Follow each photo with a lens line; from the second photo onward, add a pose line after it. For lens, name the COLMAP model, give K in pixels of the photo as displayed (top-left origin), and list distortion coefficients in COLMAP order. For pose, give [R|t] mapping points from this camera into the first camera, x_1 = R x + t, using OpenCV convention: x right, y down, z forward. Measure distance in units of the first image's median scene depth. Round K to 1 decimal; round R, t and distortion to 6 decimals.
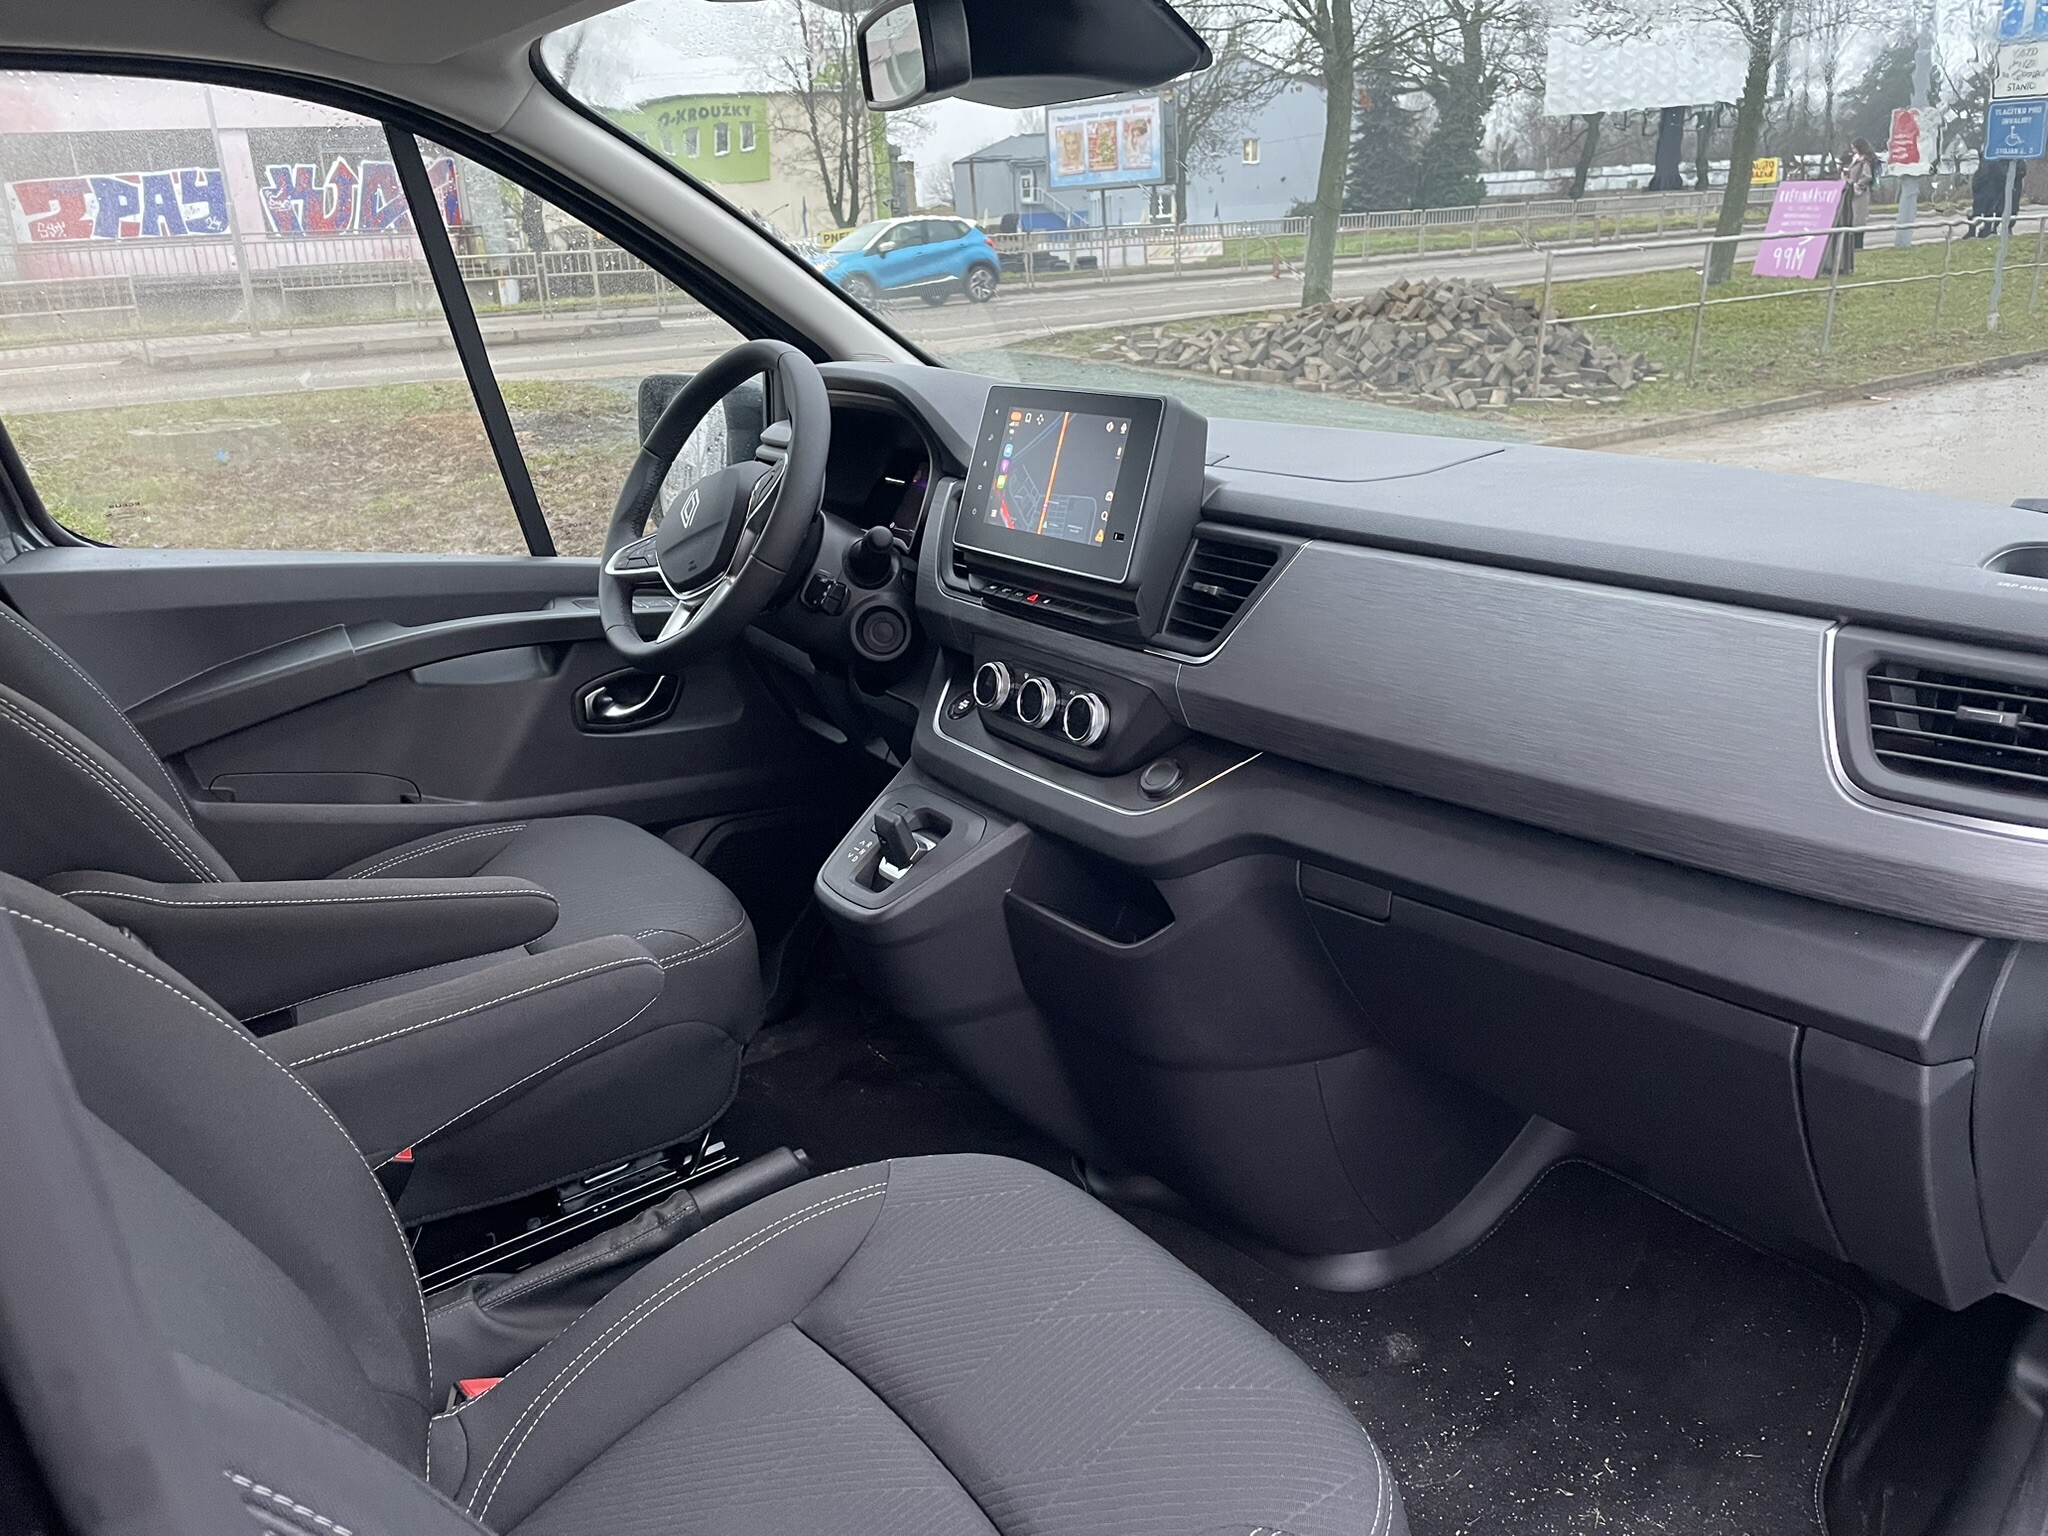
lens RADIAL K [[1557.2, 0, 1006.3], [0, 1557.2, 758.1], [0, 0, 1]] dist [0.074586, -0.093455]
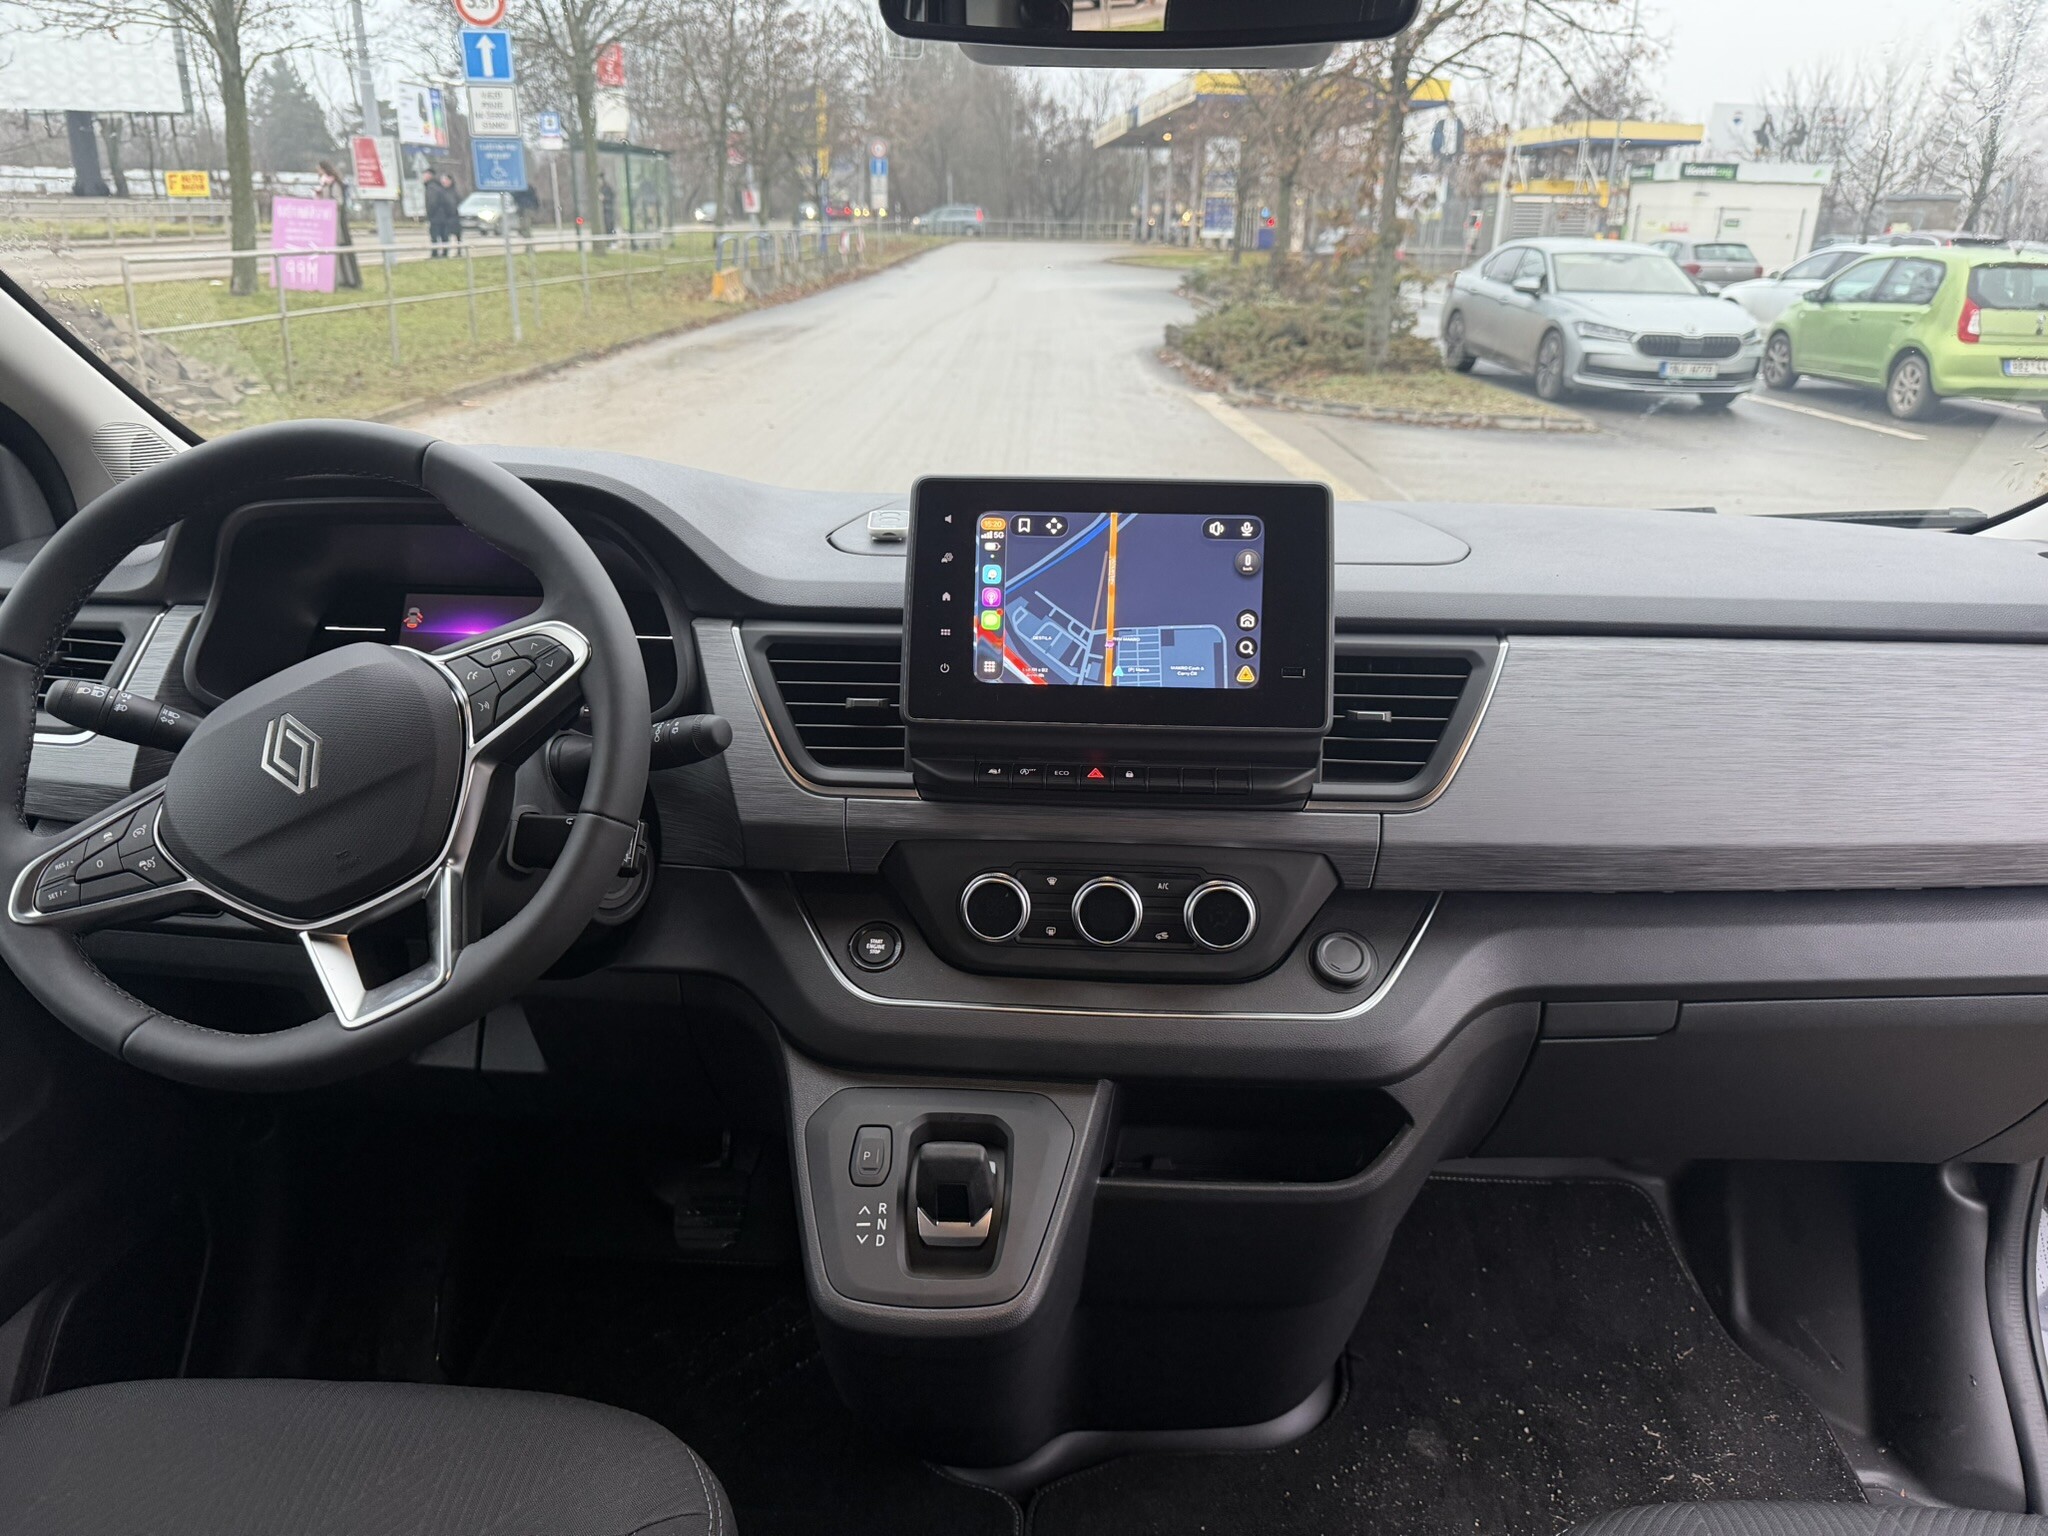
lens RADIAL K [[1439.3, 0, 1047.2], [0, 1439.3, 775.4], [0, 0, 1]] dist [0.066763, -0.065222]
pose [[0.609290, -0.232785, 0.758008, -0.489012], [0.213177, 0.968832, 0.126176, -0.187803], [-0.763755, 0.084712, 0.639924, 0.589795]]
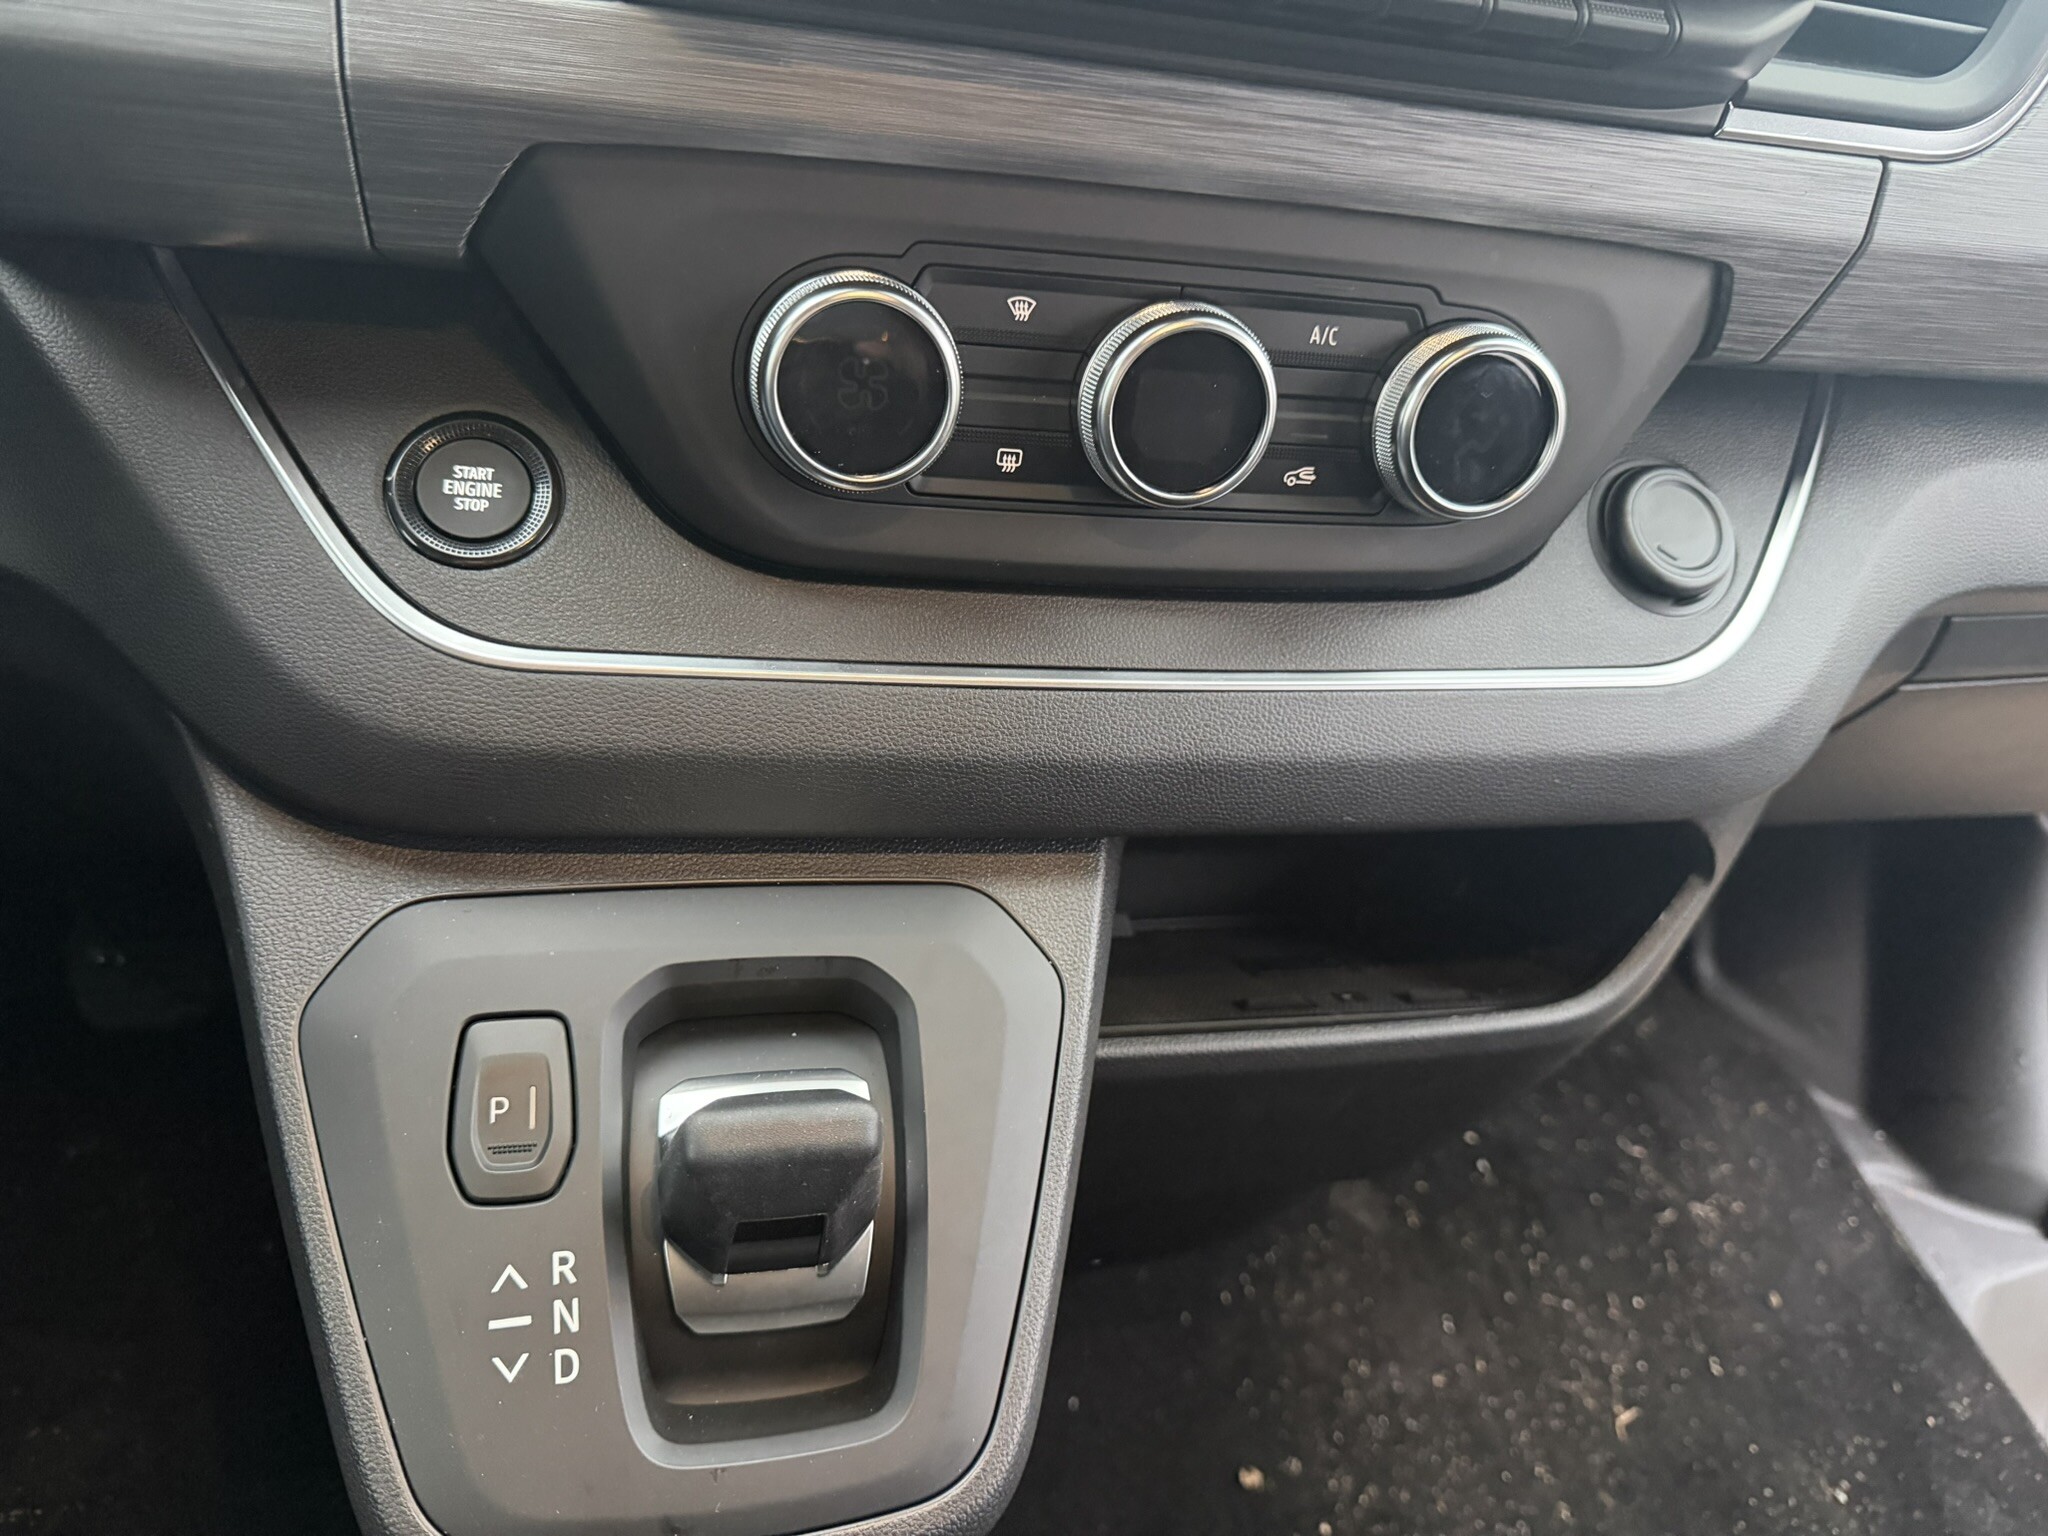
lens RADIAL K [[1440.9, 0, 1000.7], [0, 1440.9, 767.5], [0, 0, 1]] dist [0.001422, -0.028384]
pose [[0.408788, -0.499718, 0.763659, -0.196833], [0.119359, 0.858855, 0.498118, -0.104974], [-0.904790, -0.112475, 0.410736, 0.927070]]
